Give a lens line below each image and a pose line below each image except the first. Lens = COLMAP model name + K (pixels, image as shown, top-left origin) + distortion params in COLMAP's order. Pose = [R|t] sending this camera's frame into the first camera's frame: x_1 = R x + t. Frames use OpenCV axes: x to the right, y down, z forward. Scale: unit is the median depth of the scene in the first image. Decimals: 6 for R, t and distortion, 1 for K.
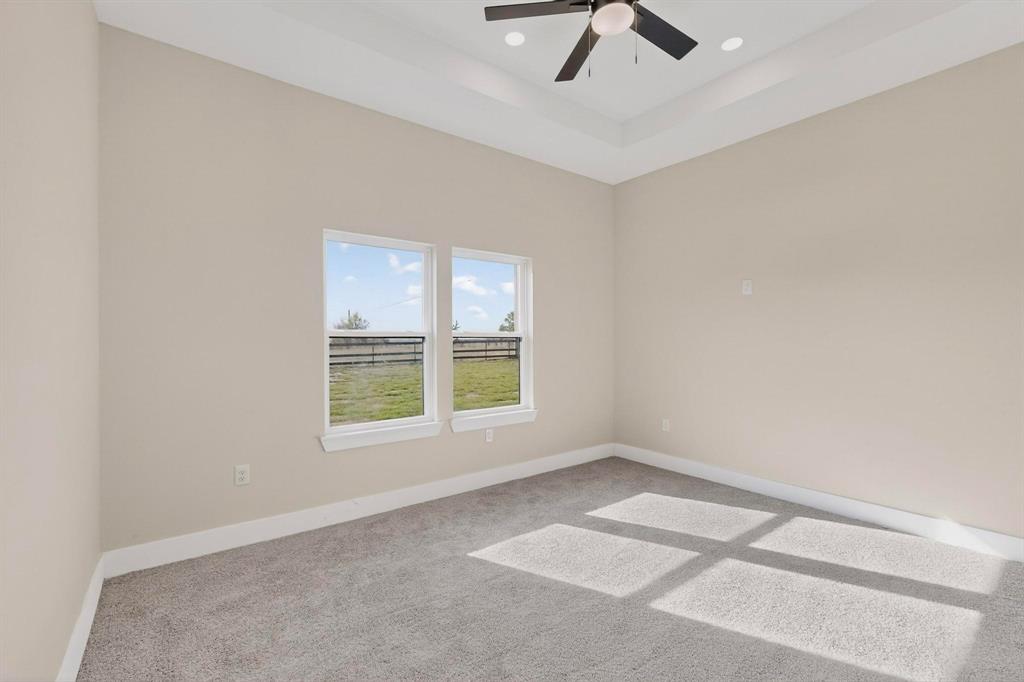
lens RADIAL K [[443.6, 0, 511.0], [0, 443.6, 342.5], [0, 0, 1]] dist [-0.000683, 0.000224]
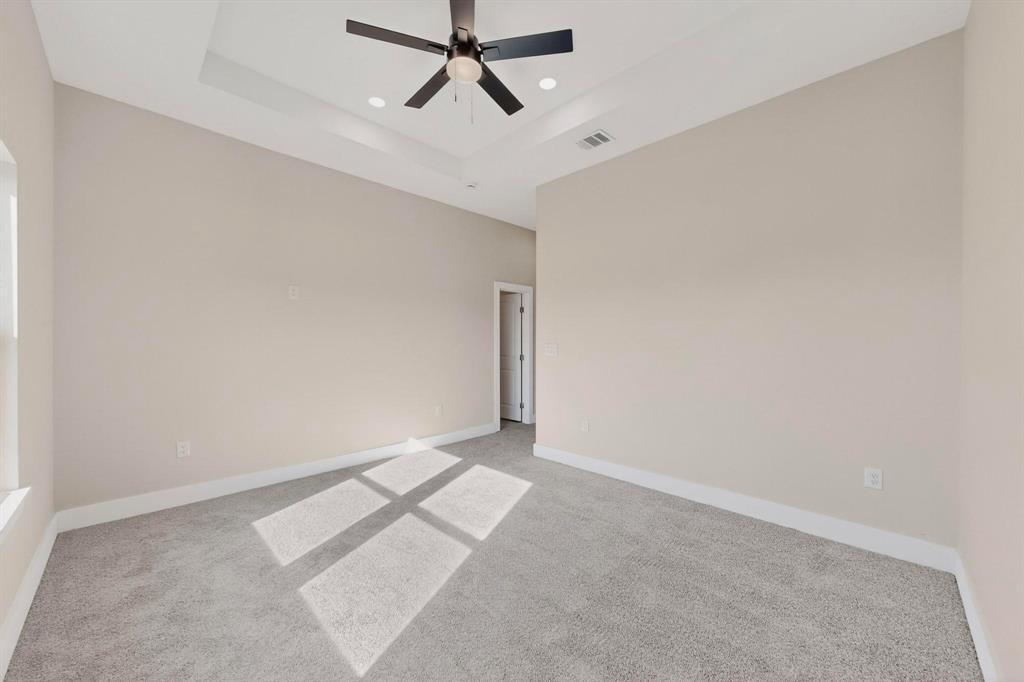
lens RADIAL K [[383.2, 0, 512.0], [0, 383.2, 341.0], [0, 0, 1]] dist [0.000136, 0.000034]
pose [[-0.143342, 0.001420, 0.989672, -0.553340], [0.003252, 0.999994, -0.000963, -0.003637], [-0.989668, 0.003081, -0.143346, 0.704246]]
